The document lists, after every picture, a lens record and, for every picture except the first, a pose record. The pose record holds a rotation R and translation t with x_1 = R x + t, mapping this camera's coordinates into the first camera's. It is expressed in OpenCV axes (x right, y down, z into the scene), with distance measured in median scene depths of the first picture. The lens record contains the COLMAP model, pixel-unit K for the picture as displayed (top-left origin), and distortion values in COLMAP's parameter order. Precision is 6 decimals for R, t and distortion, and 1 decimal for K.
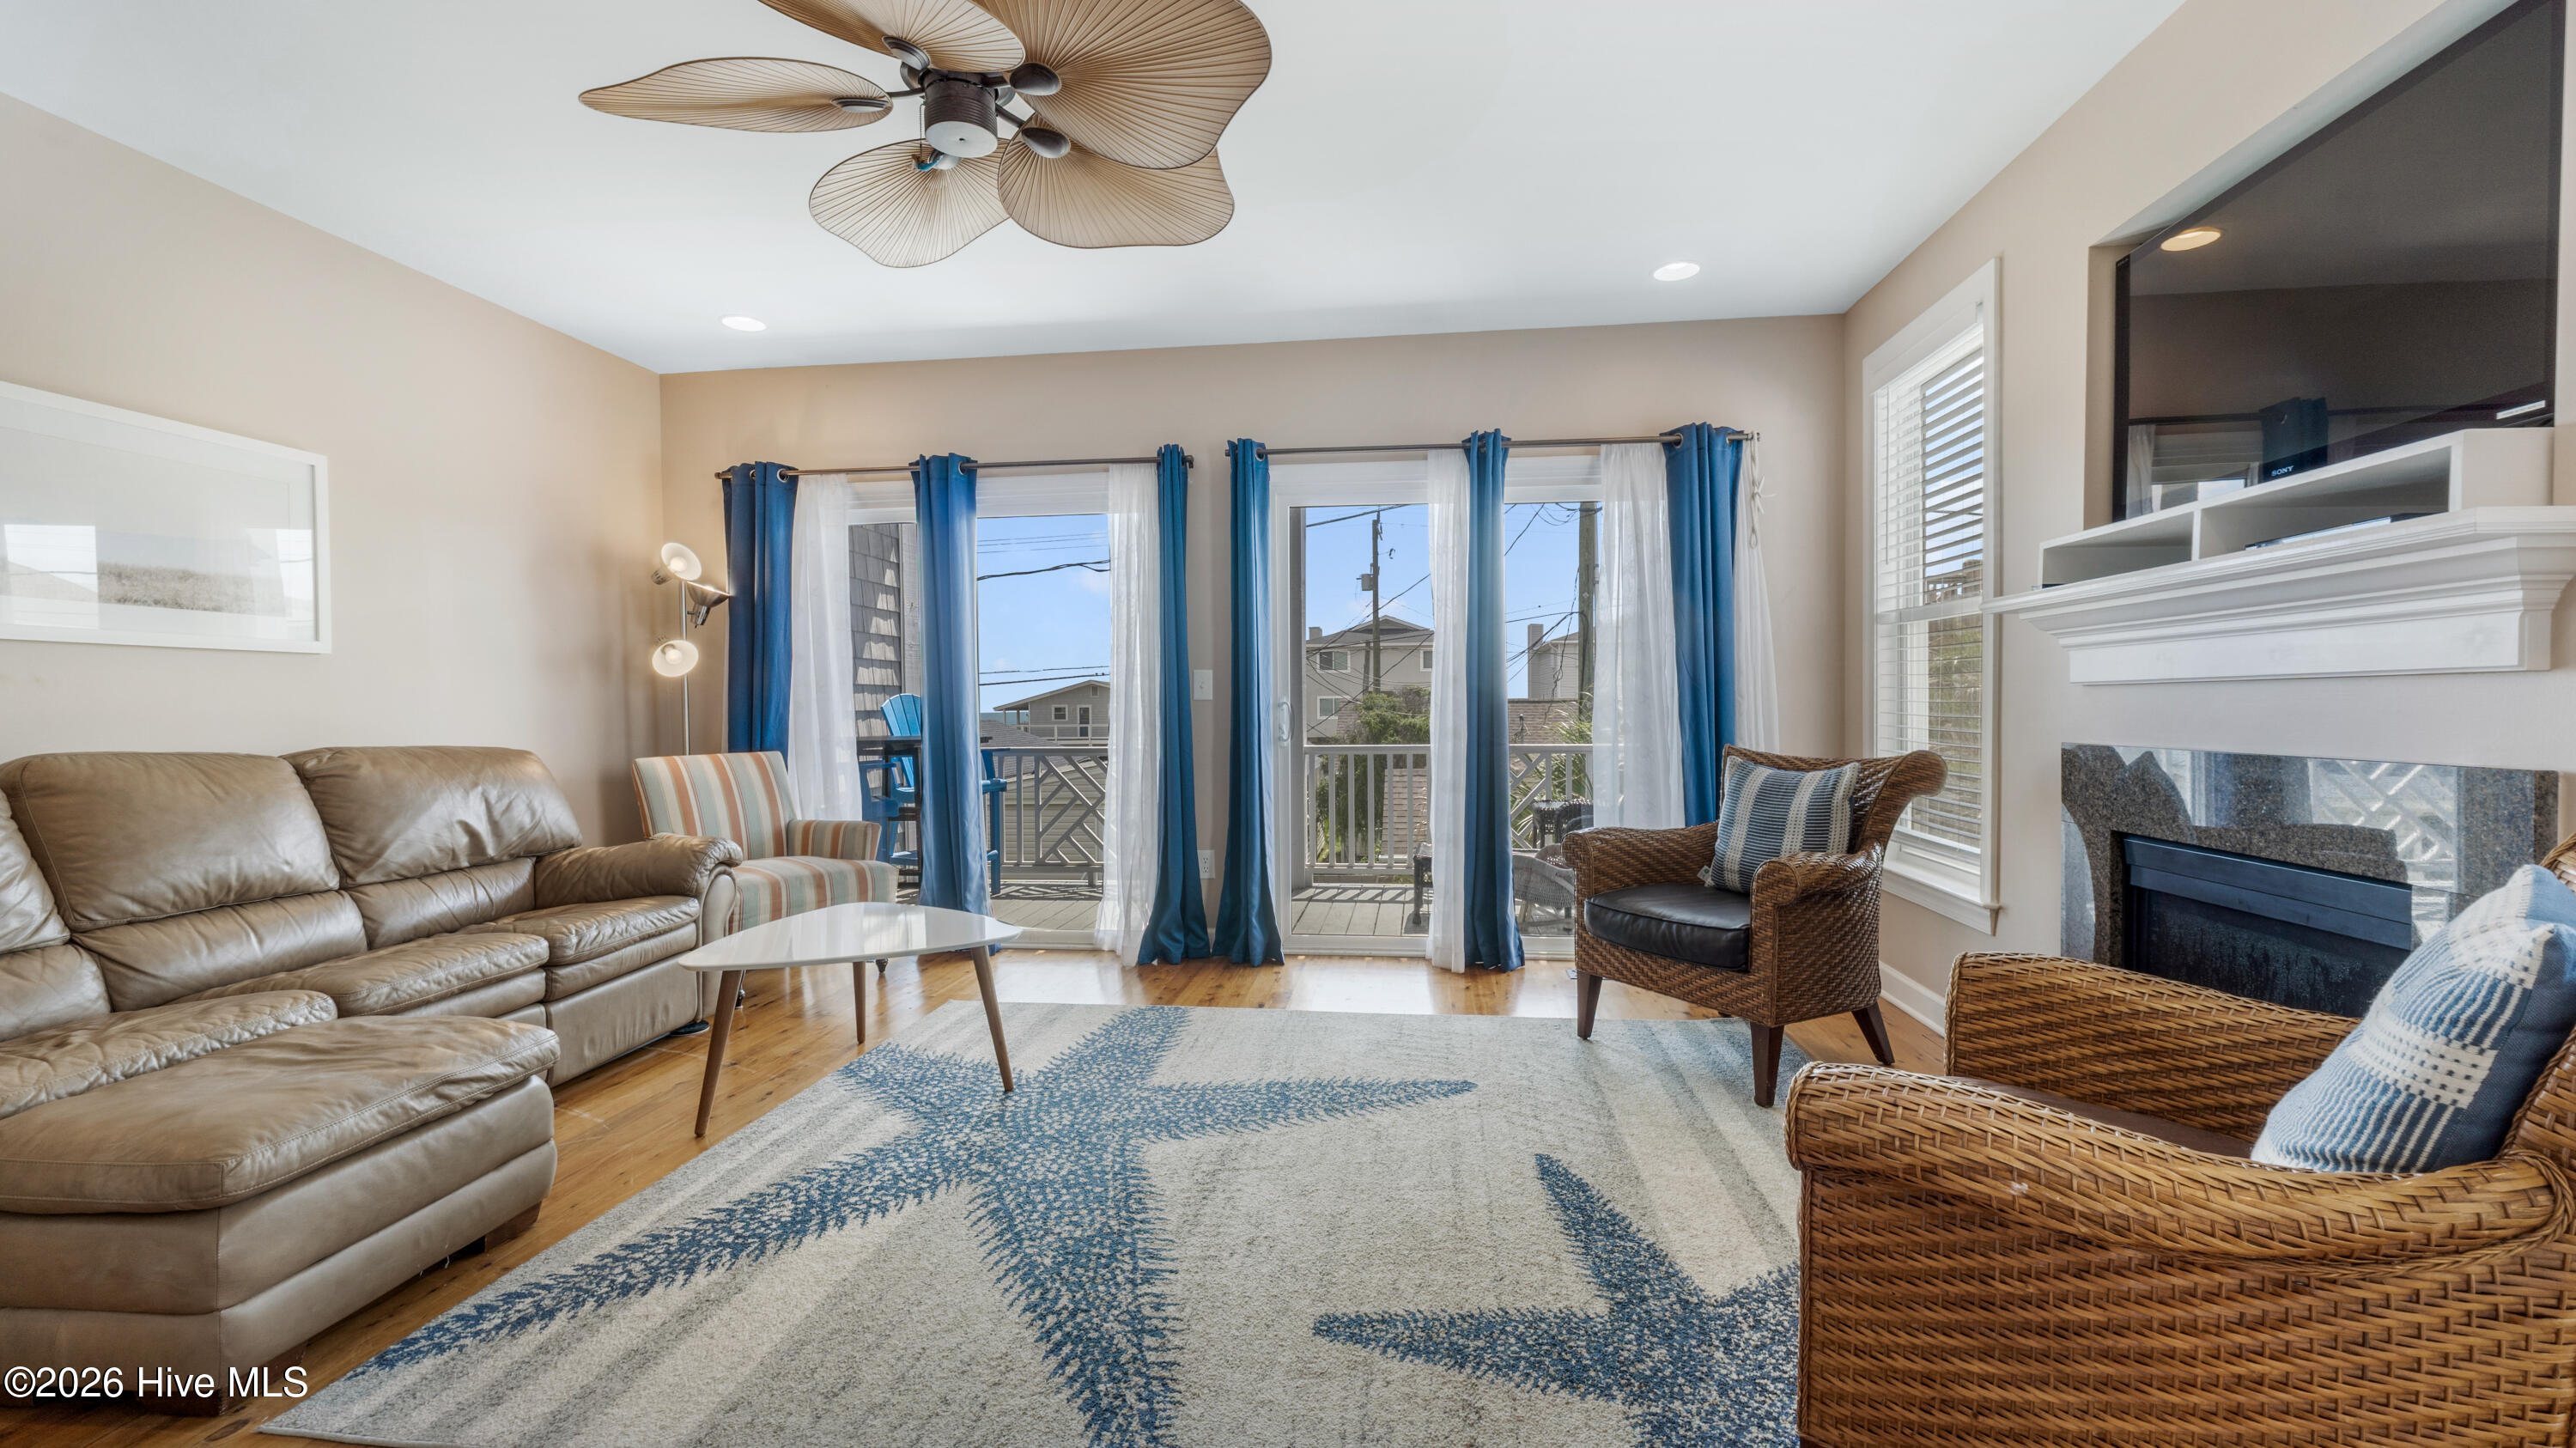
lens RADIAL K [[1099.8, 0, 1308.2], [0, 1099.8, 722.2], [0, 0, 1]] dist [-0.004343, -0.000653]
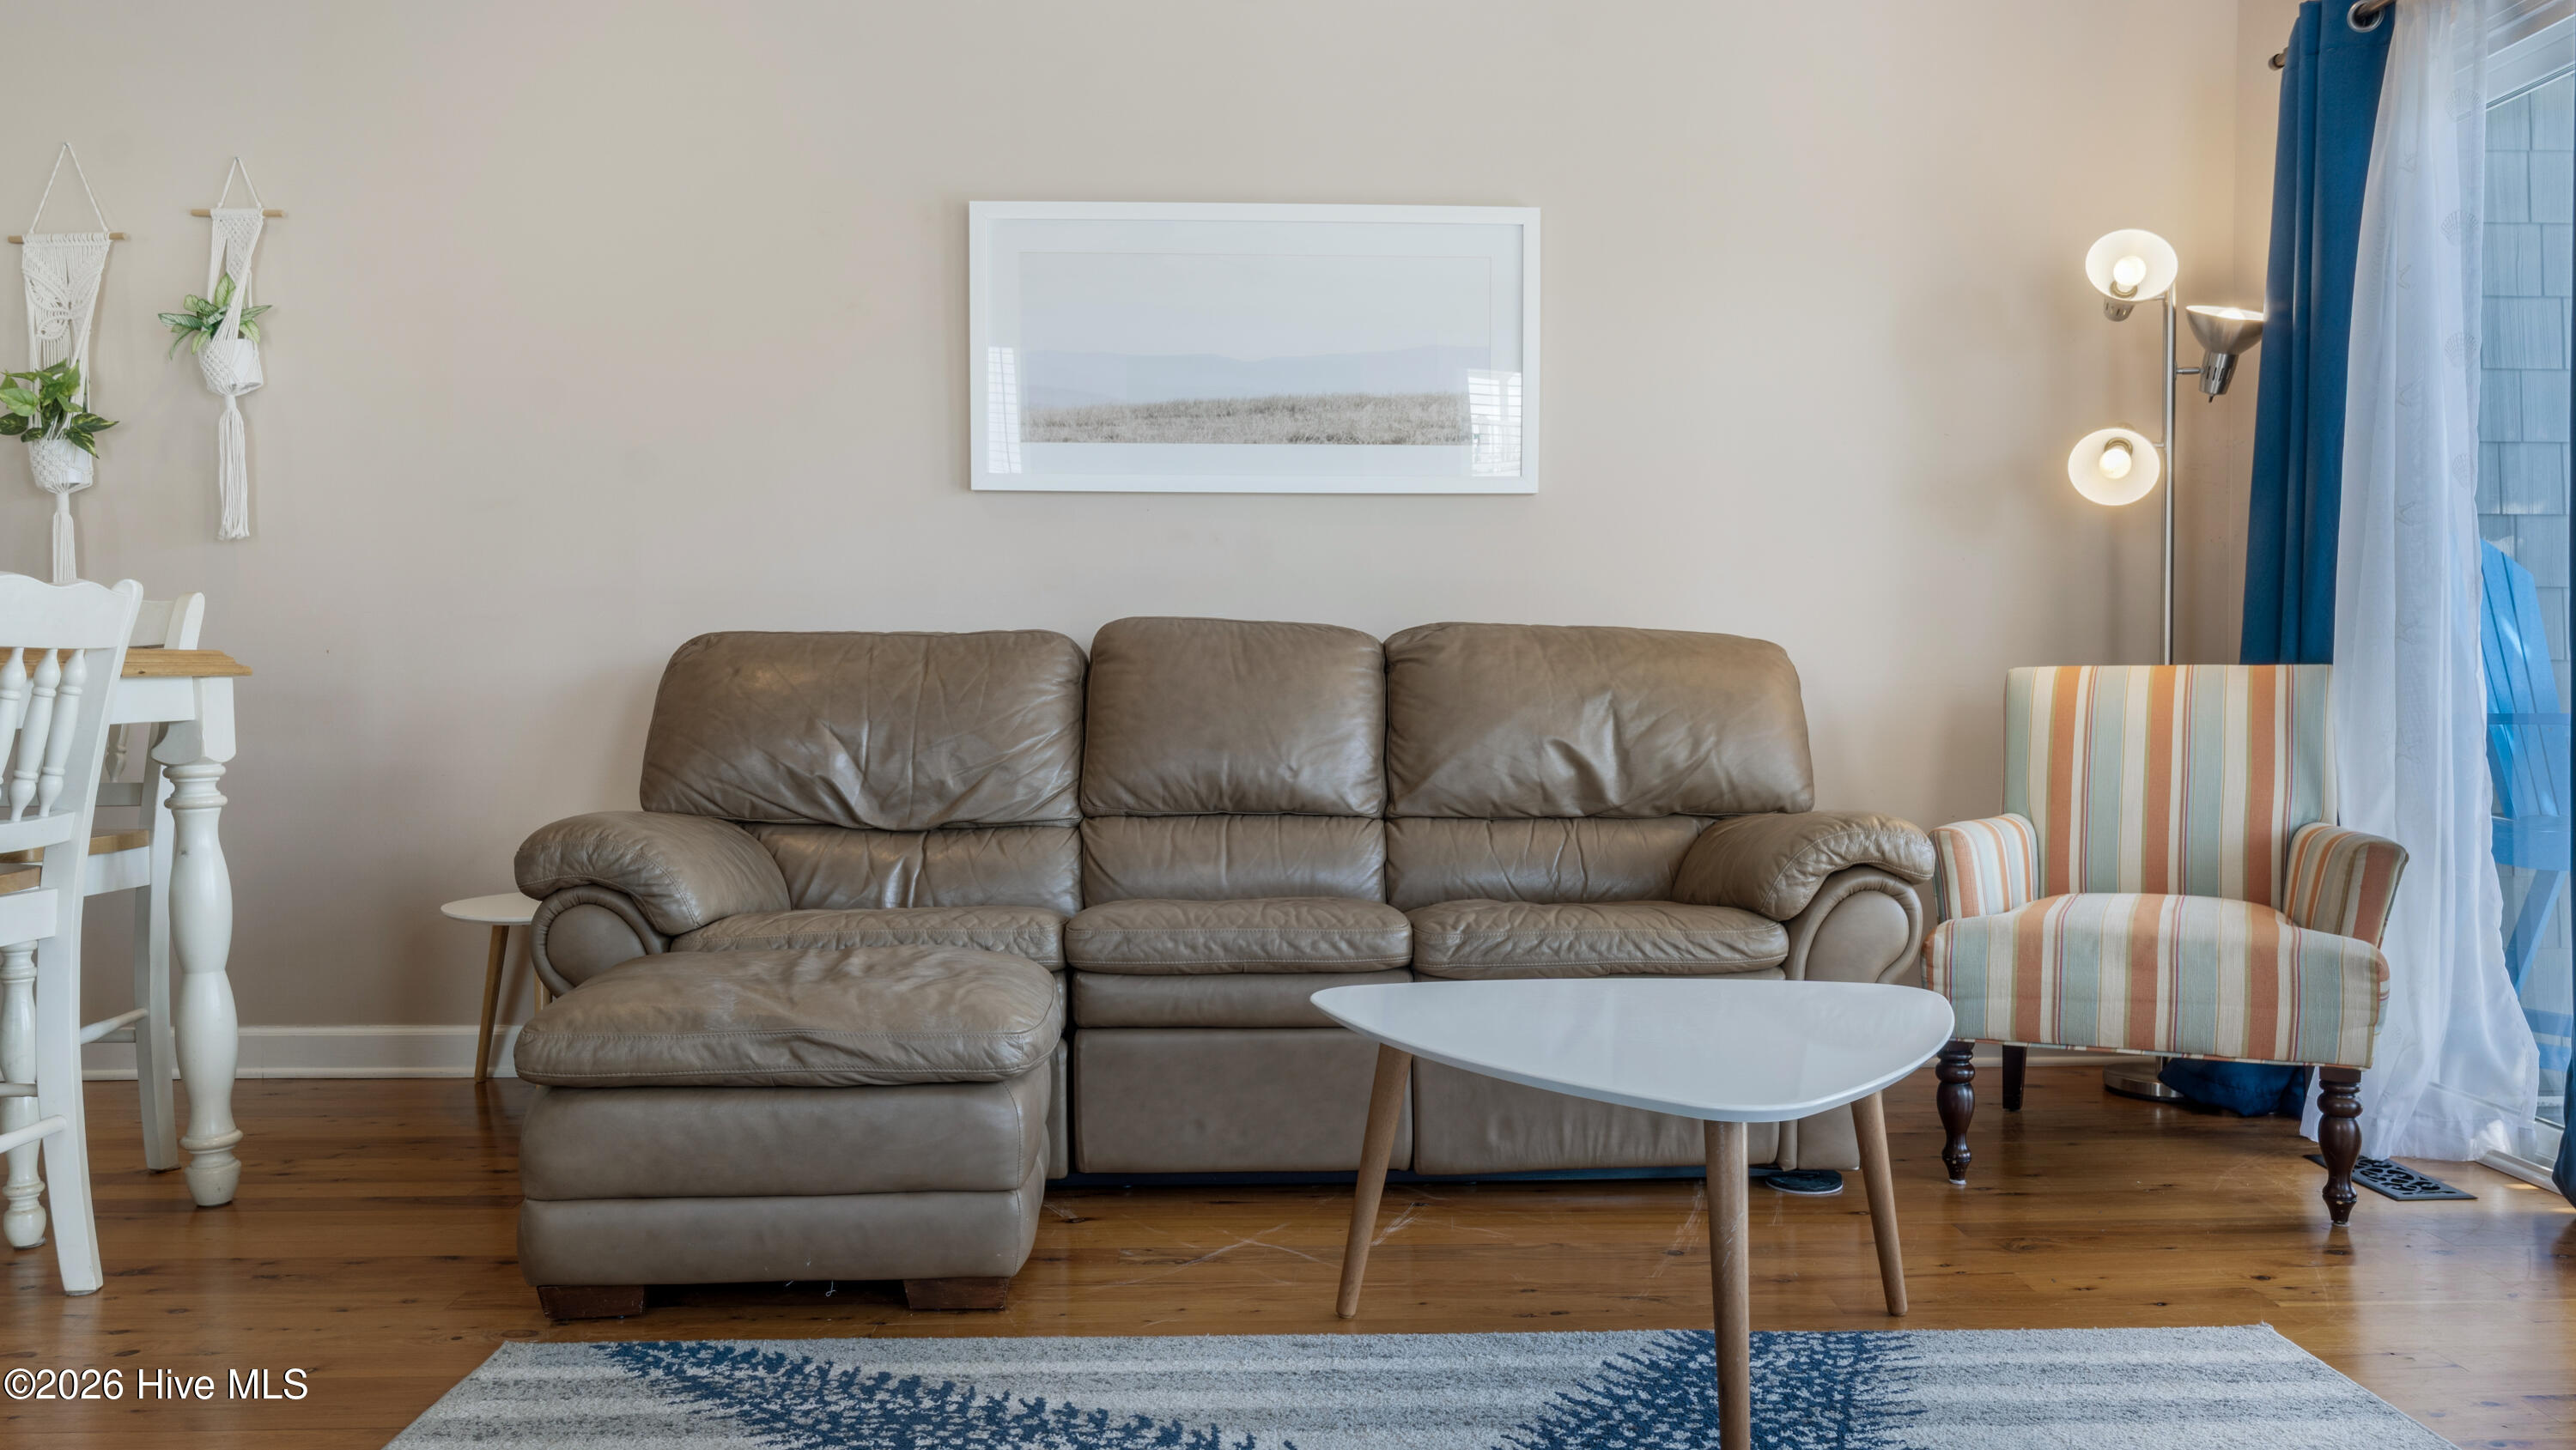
lens RADIAL K [[1932.5, 0, 1287.2], [0, 1932.5, 719.1], [0, 0, 1]] dist [0.002493, 0.000122]
pose [[0.129797, 0.041541, -0.990670, 0.347134], [-0.019836, 0.999031, 0.039293, 0.039995], [0.991342, 0.014551, 0.130495, 0.771216]]
